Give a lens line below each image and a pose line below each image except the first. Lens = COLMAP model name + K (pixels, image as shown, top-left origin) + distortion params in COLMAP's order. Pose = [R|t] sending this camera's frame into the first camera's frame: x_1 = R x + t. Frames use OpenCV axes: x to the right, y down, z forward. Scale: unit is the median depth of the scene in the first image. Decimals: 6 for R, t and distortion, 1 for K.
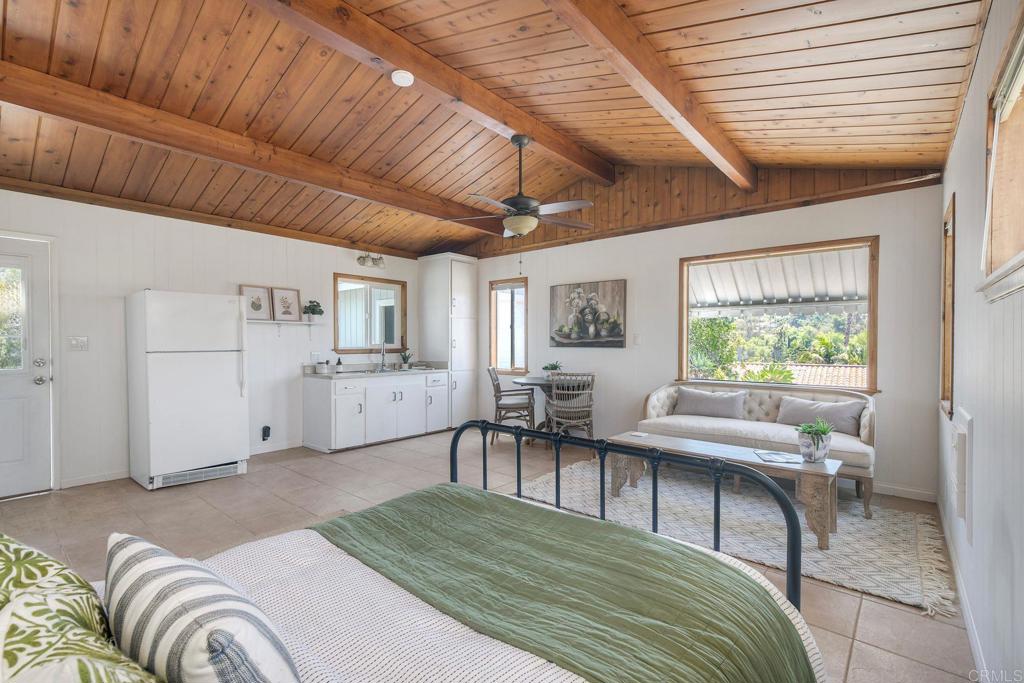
lens RADIAL K [[443.6, 0, 512.0], [0, 443.6, 341.5], [0, 0, 1]] dist [0.000918, 0.000114]
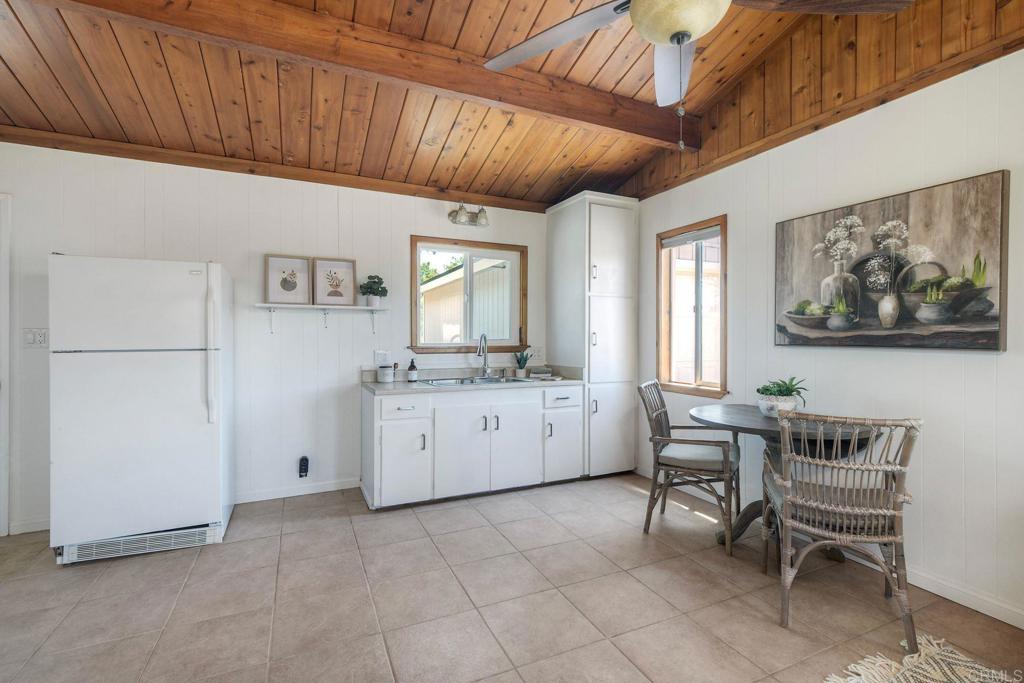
lens RADIAL K [[455.5, 0, 506.6], [0, 455.5, 337.4], [0, 0, 1]] dist [0.001085, 0.000317]
pose [[0.902201, 0.000734, -0.431315, 0.037299], [0.000650, 0.999995, 0.003062, 0.001146], [0.431316, -0.003043, 0.902196, 0.443730]]
